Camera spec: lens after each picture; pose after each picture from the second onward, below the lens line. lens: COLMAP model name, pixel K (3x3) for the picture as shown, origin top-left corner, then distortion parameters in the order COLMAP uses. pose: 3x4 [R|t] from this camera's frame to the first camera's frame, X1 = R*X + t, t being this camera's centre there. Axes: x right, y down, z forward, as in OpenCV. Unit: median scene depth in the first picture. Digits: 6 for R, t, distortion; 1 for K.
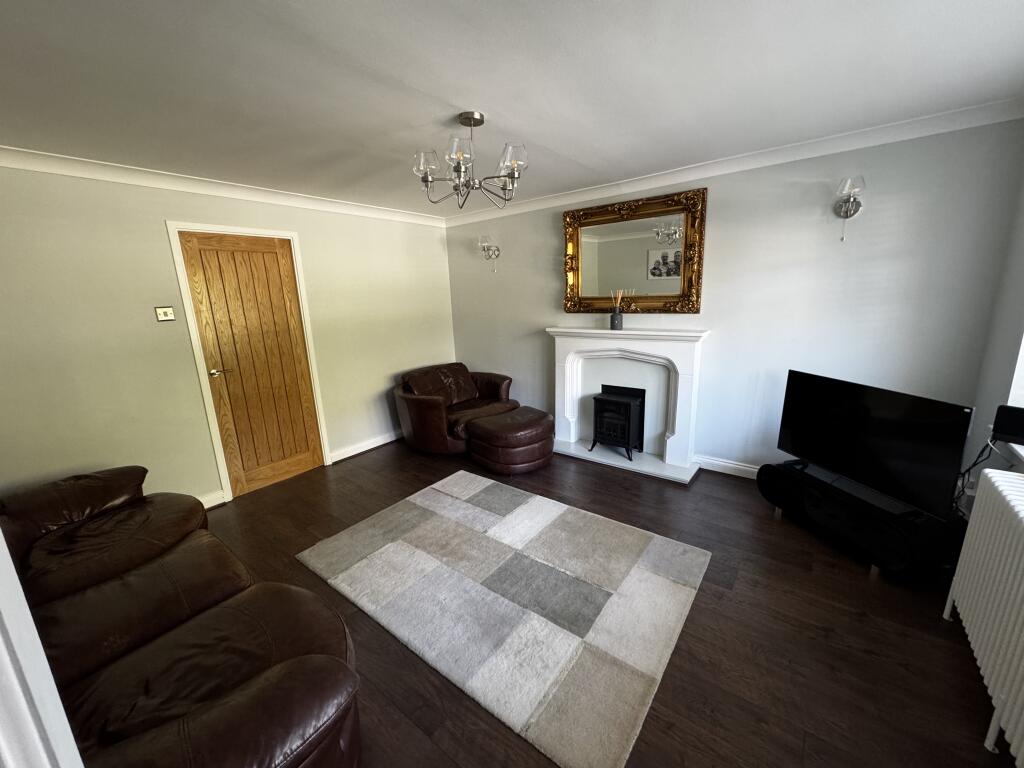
lens RADIAL K [[406.0, 0, 512.0], [0, 406.0, 384.0], [0, 0, 1]] dist [-0.000046, -0.000004]
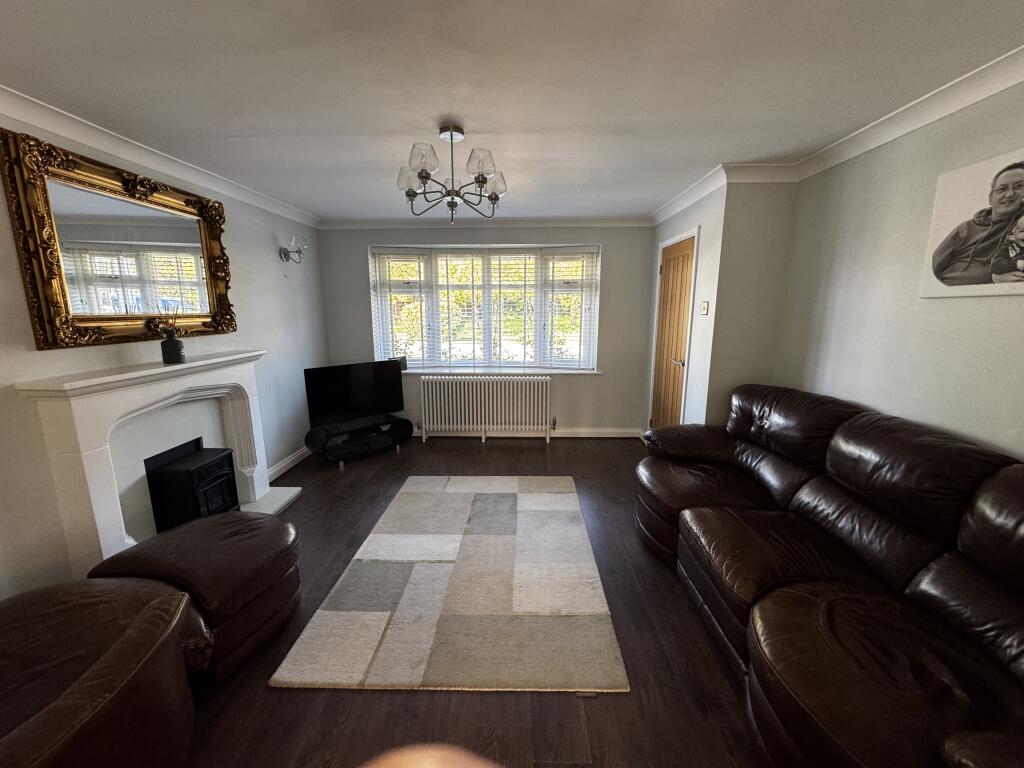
lens RADIAL K [[406.0, 0, 512.0], [0, 406.0, 384.0], [0, 0, 1]] dist [-0.000046, -0.000004]
pose [[-0.588869, -0.113526, 0.800216, -0.725010], [0.203466, 0.937377, 0.282713, -0.208418], [-0.782199, 0.329298, -0.528893, 1.082703]]
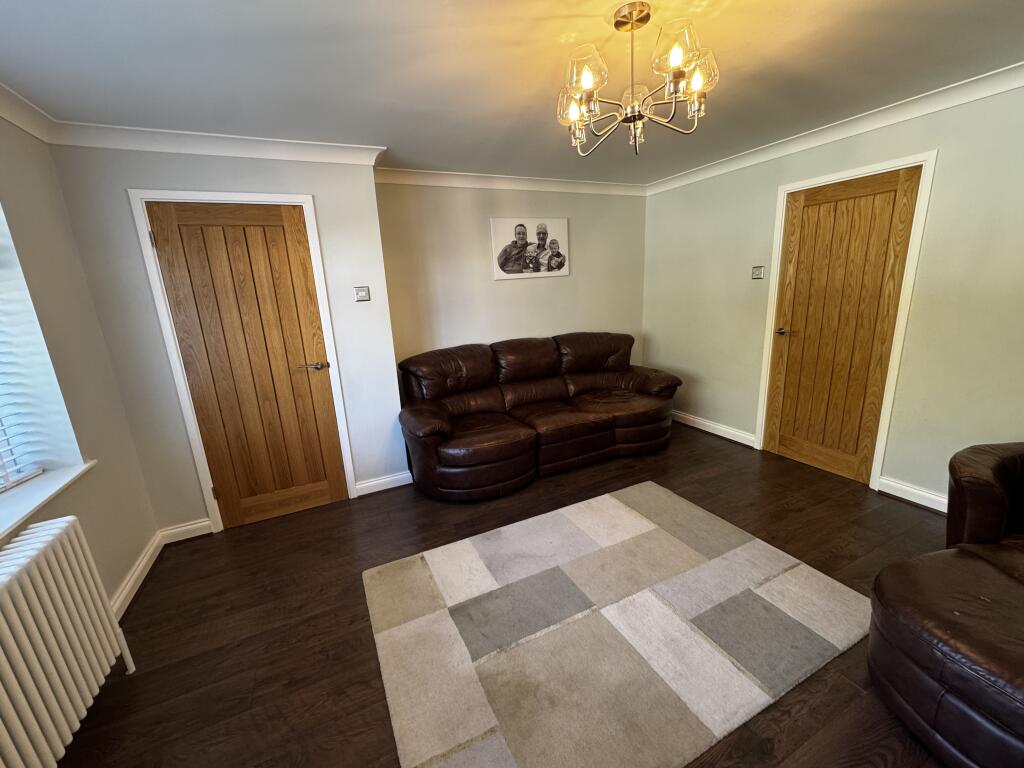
lens RADIAL K [[406.0, 0, 512.0], [0, 406.0, 384.0], [0, 0, 1]] dist [-0.000046, -0.000004]
pose [[-0.446308, 0.275364, -0.851460, 0.503238], [-0.128520, 0.921893, 0.365508, -0.195415], [0.885603, 0.272559, -0.376058, 0.824072]]
